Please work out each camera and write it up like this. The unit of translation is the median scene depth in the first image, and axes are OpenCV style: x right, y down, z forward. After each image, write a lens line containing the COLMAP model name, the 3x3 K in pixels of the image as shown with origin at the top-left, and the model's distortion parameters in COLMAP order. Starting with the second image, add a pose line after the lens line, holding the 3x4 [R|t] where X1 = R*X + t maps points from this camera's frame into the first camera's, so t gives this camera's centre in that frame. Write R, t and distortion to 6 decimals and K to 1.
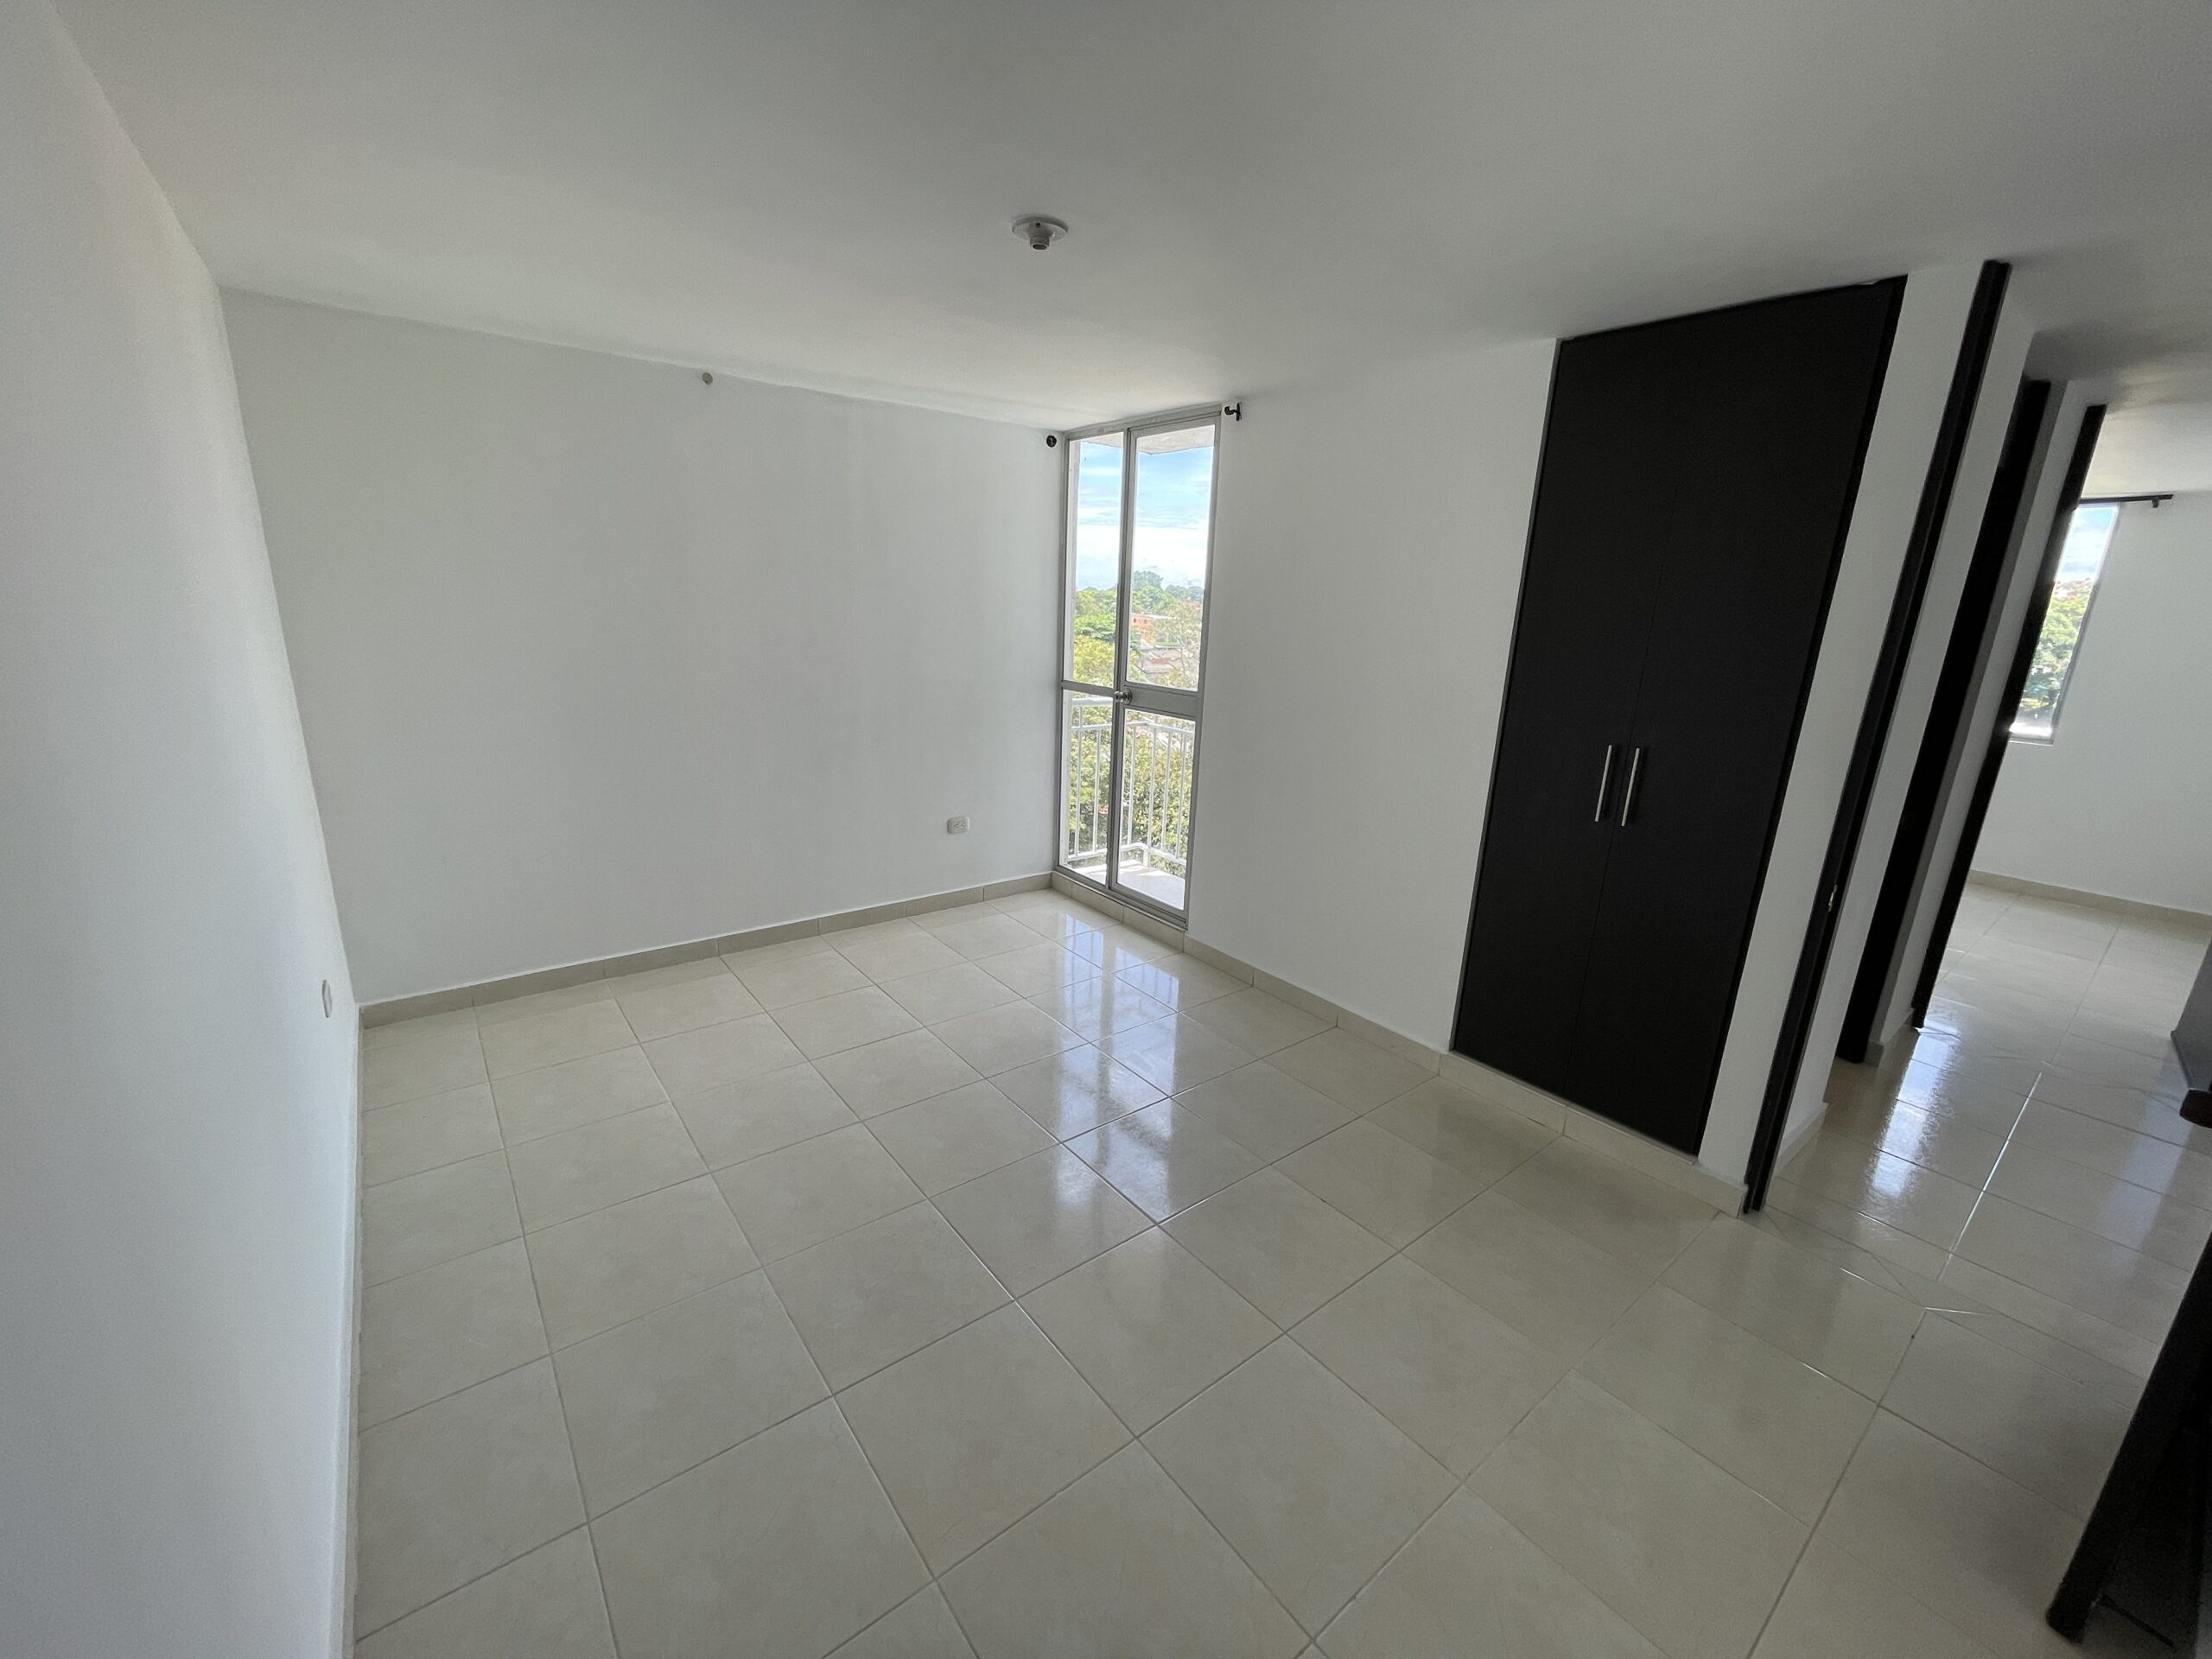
lens RADIAL K [[893.3, 0, 1110.8], [0, 893.3, 827.0], [0, 0, 1]] dist [-0.000627, -0.000329]
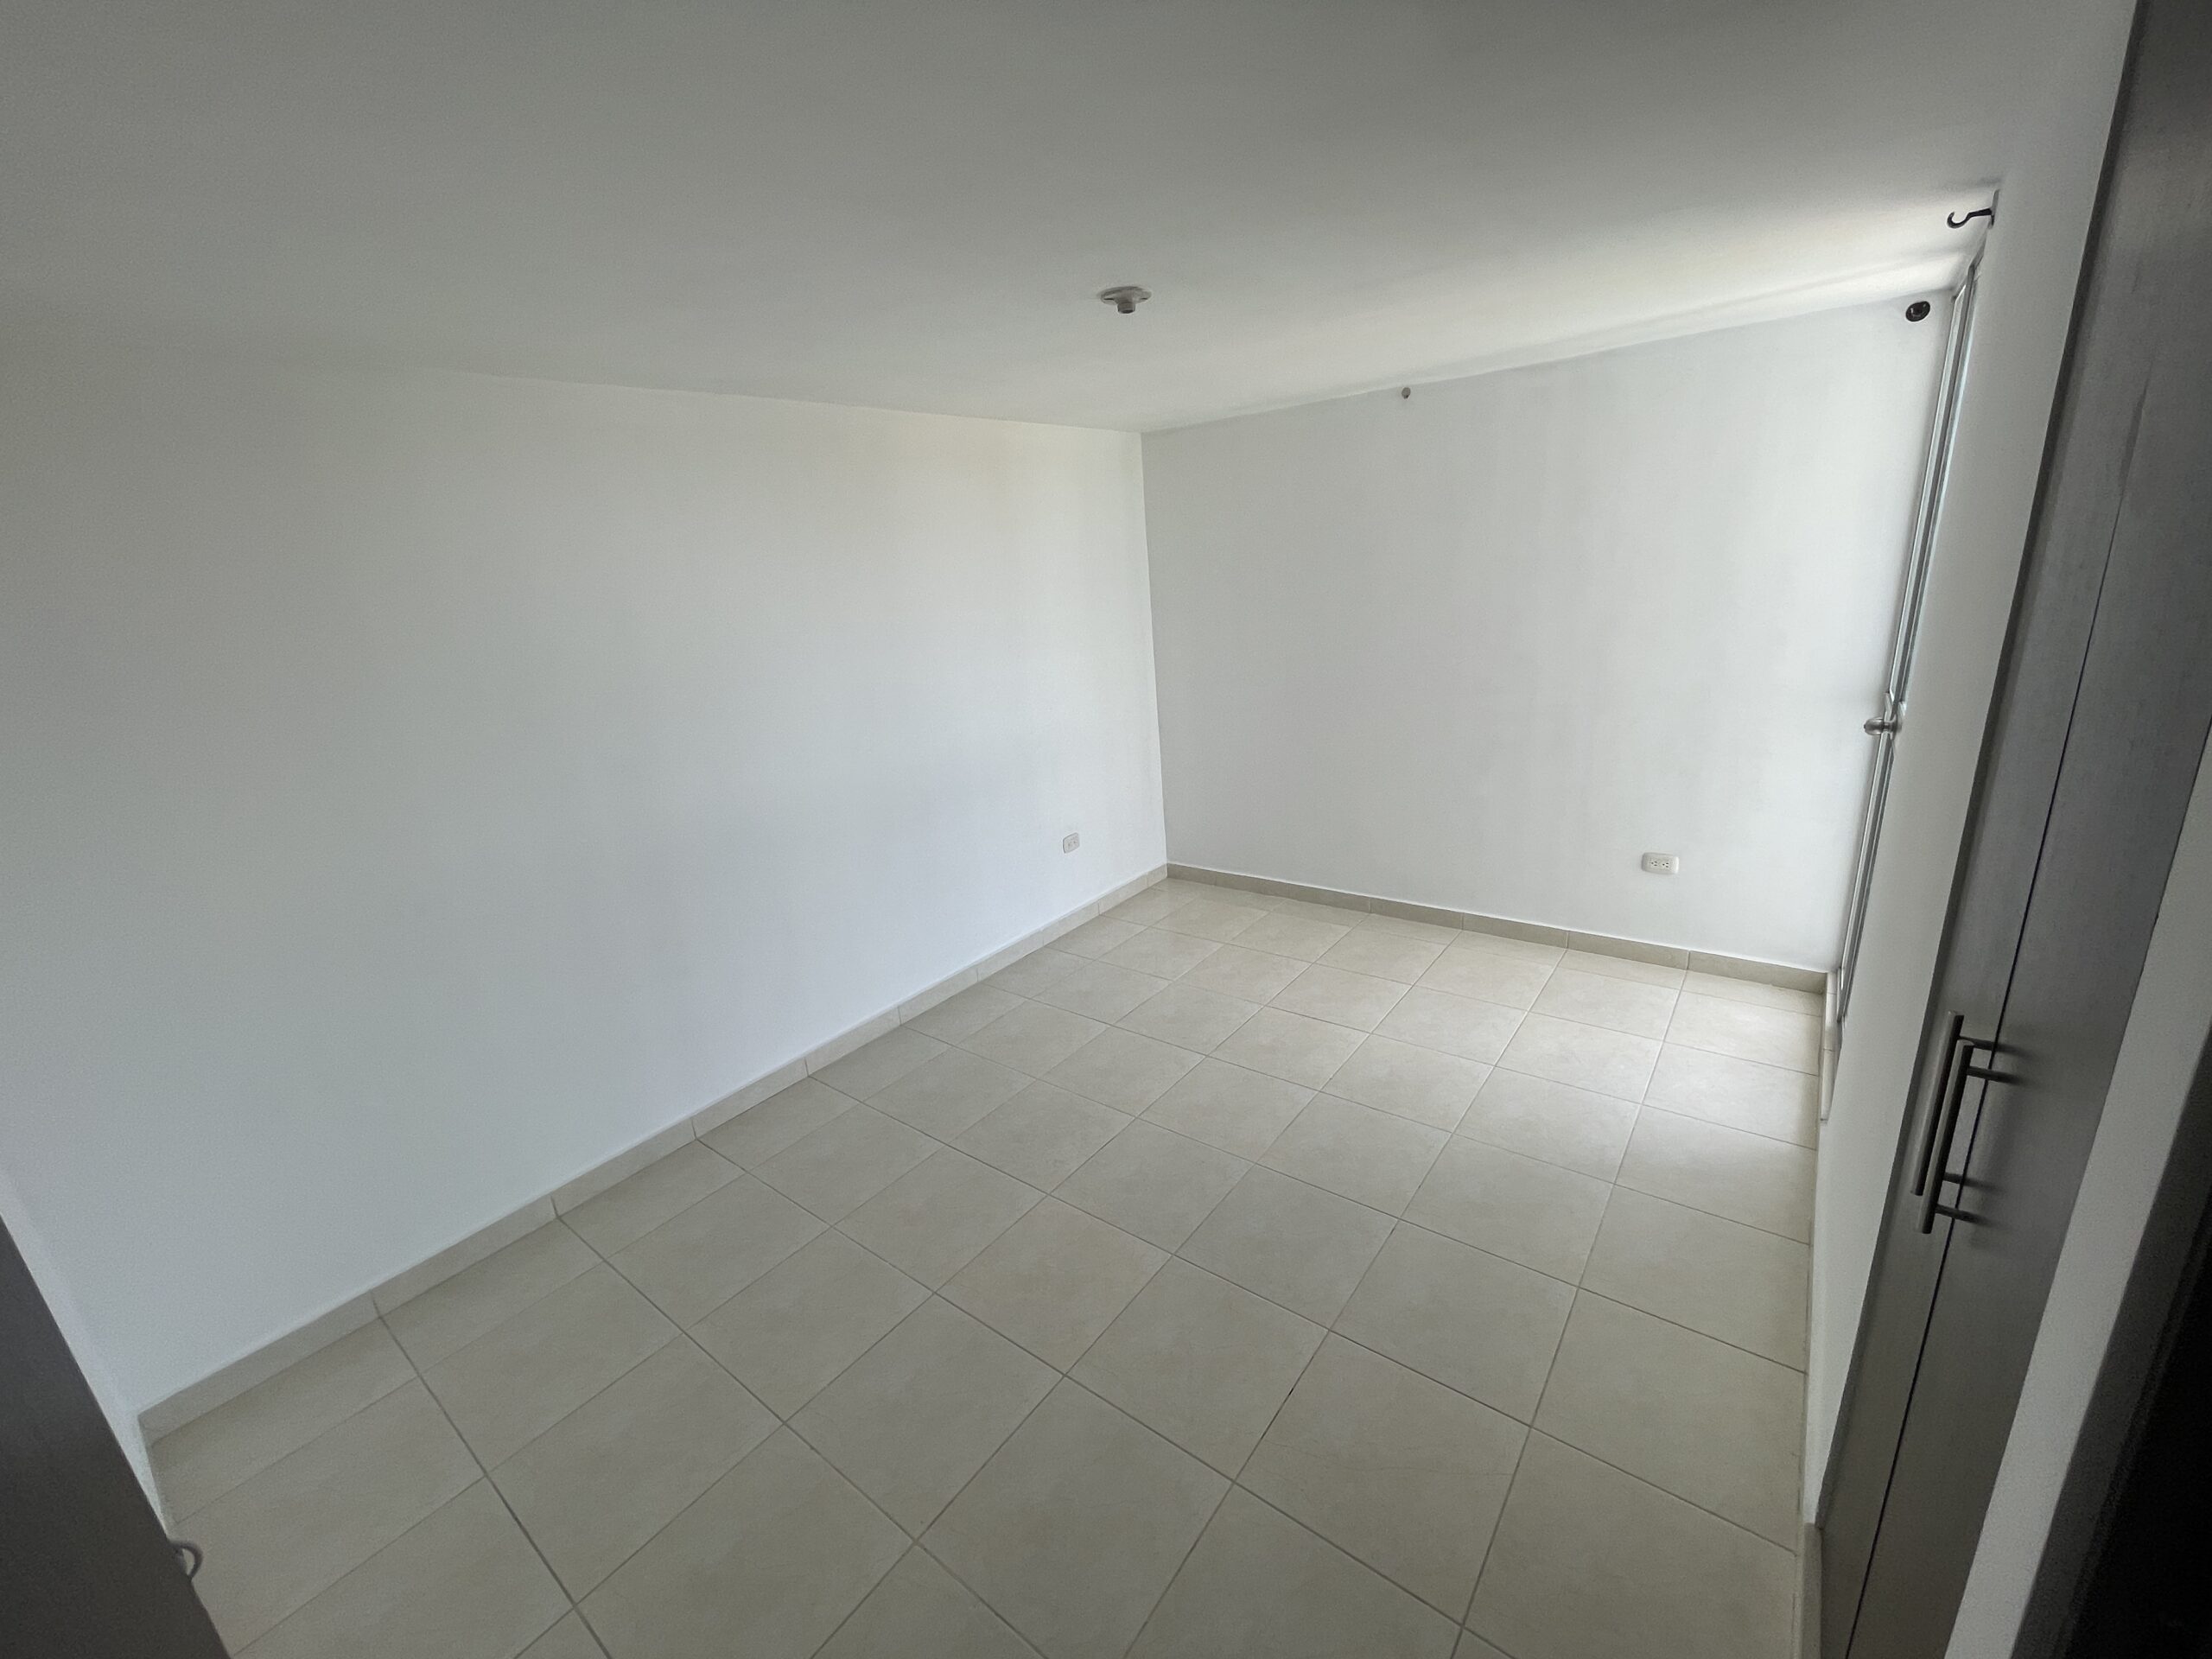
lens RADIAL K [[893.3, 0, 1102.9], [0, 893.3, 828.2], [0, 0, 1]] dist [-0.000627, -0.000329]
pose [[0.240941, 0.219873, -0.945306, 0.466813], [-0.166262, 0.968953, 0.182996, -0.098757], [0.956193, 0.113077, 0.270017, 0.322296]]
